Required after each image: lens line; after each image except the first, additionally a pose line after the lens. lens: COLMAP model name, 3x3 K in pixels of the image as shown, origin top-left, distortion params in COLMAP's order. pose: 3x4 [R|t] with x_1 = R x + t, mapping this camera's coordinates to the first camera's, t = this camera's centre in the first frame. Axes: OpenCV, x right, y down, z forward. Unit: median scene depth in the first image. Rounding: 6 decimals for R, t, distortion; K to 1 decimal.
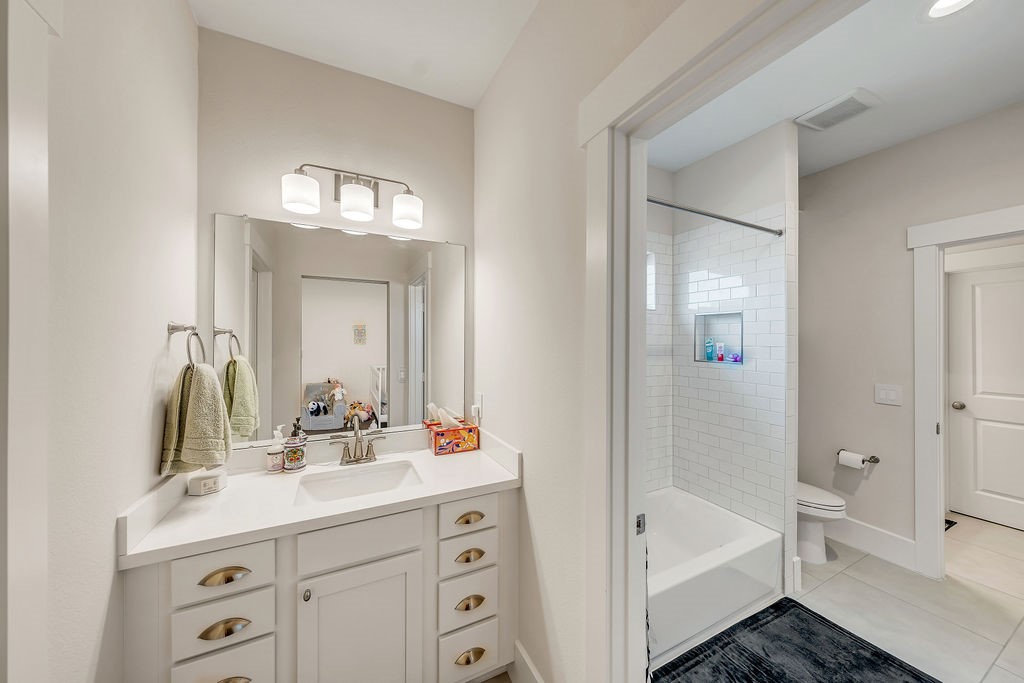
lens RADIAL K [[353.2, 0, 513.1], [0, 353.2, 335.9], [0, 0, 1]] dist [-0.007594, 0.000005]
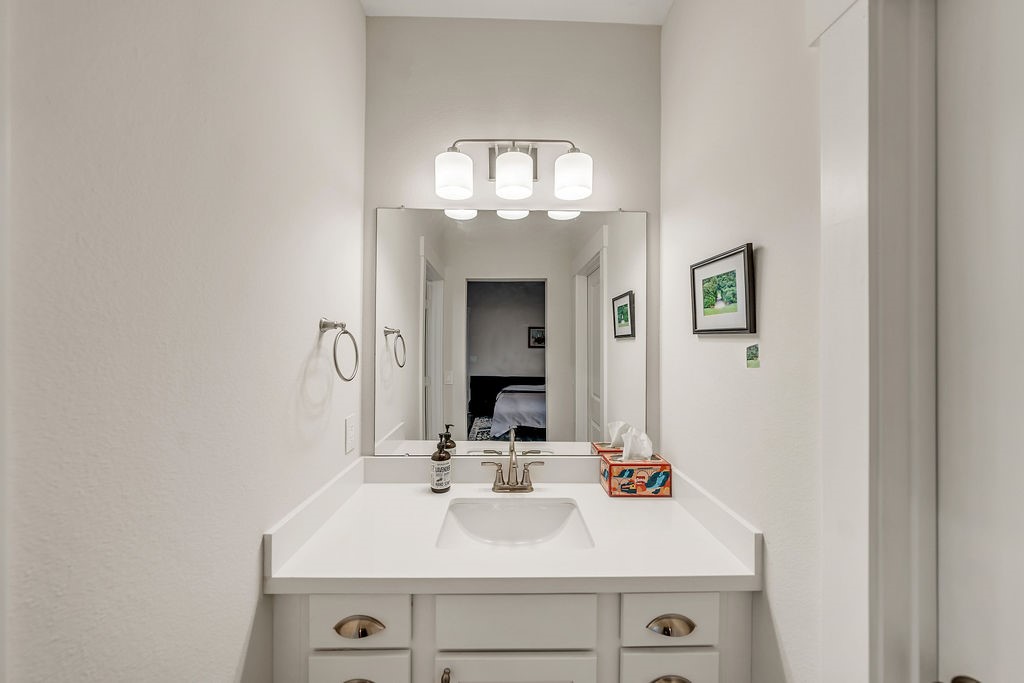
lens RADIAL K [[355.5, 0, 510.5], [0, 355.5, 339.4], [0, 0, 1]] dist [-0.001933, 0.000067]
pose [[0.905576, 0.006369, -0.424136, -0.098427], [-0.004590, 0.999976, 0.005217, 0.003672], [0.424159, -0.002778, 0.905583, 0.258460]]
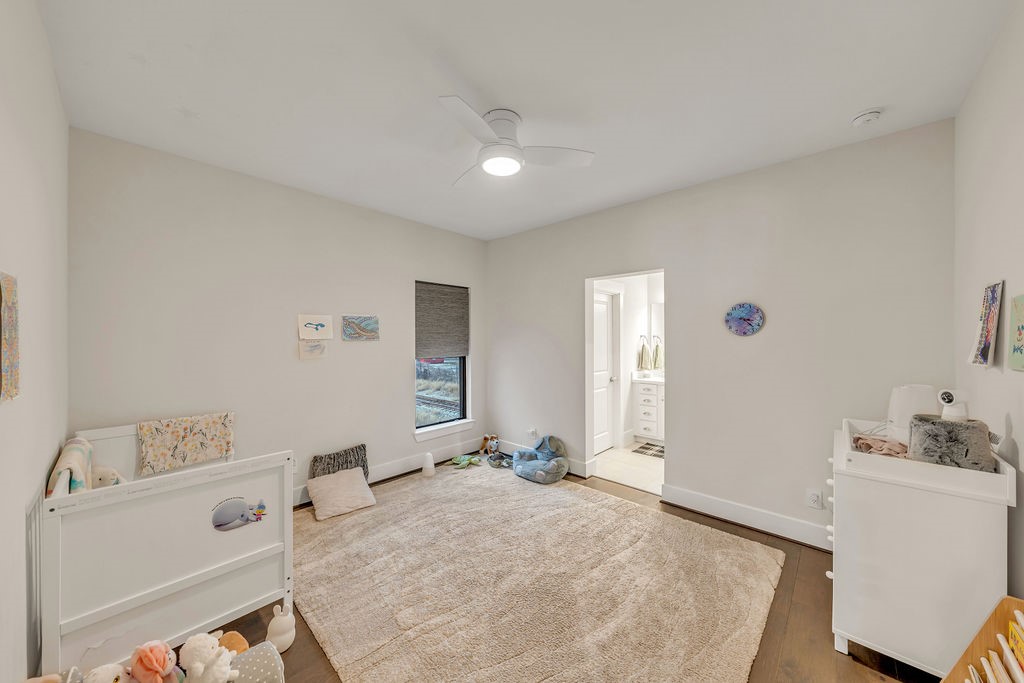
lens RADIAL K [[353.2, 0, 513.1], [0, 353.2, 335.9], [0, 0, 1]] dist [-0.007594, 0.000005]
pose [[0.364291, -0.002015, -0.931283, 1.880207], [0.011753, 0.999928, 0.002434, -0.039825], [0.931211, -0.011832, 0.364288, -1.534932]]
